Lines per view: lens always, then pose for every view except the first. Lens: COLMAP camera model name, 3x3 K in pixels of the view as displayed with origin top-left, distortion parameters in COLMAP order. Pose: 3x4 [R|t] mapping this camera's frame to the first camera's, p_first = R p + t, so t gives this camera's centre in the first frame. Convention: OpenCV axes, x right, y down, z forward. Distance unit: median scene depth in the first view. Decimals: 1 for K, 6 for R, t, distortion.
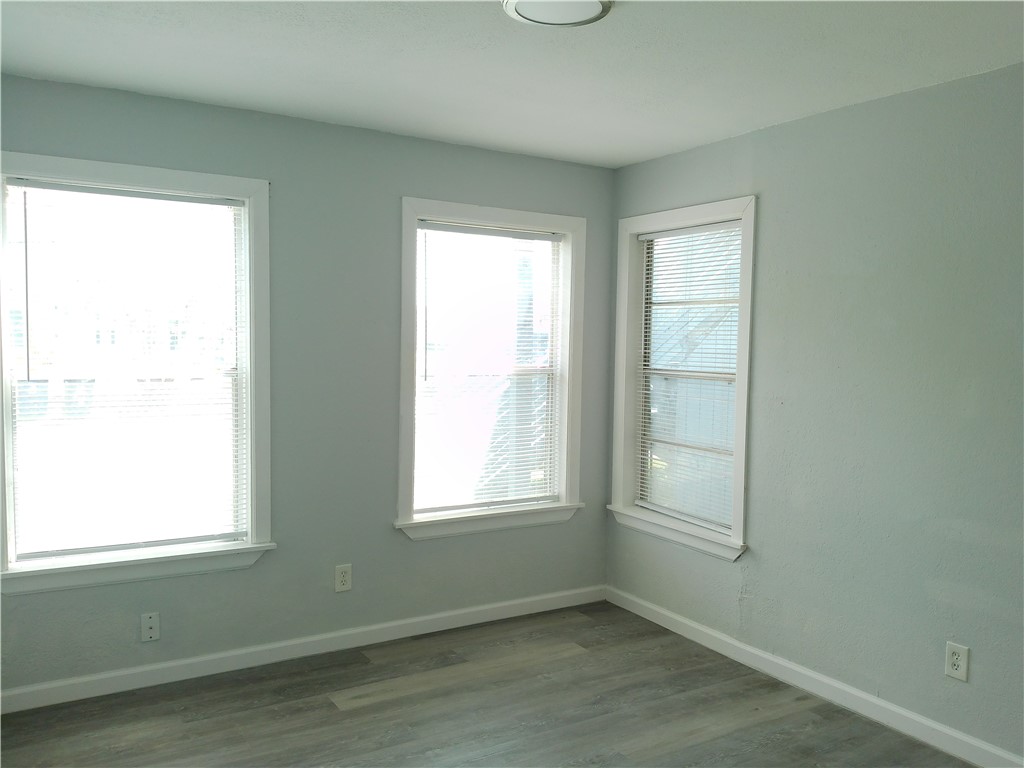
lens RADIAL K [[819.5, 0, 517.2], [0, 819.5, 385.1], [0, 0, 1]] dist [0.023735, -0.072676]
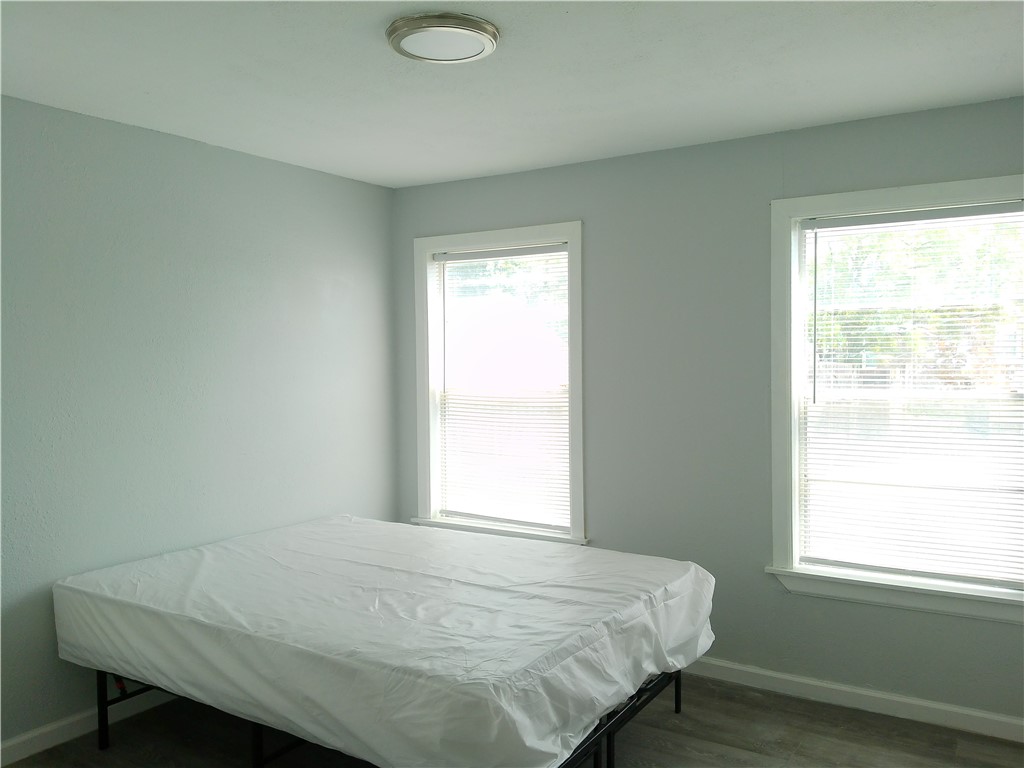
lens RADIAL K [[819.5, 0, 515.8], [0, 819.5, 383.9], [0, 0, 1]] dist [0.023735, -0.072676]
pose [[0.420379, 0.009337, -0.907301, 0.533062], [-0.038342, 0.999237, -0.007481, -0.012354], [0.906538, 0.037932, 0.420416, 0.362903]]
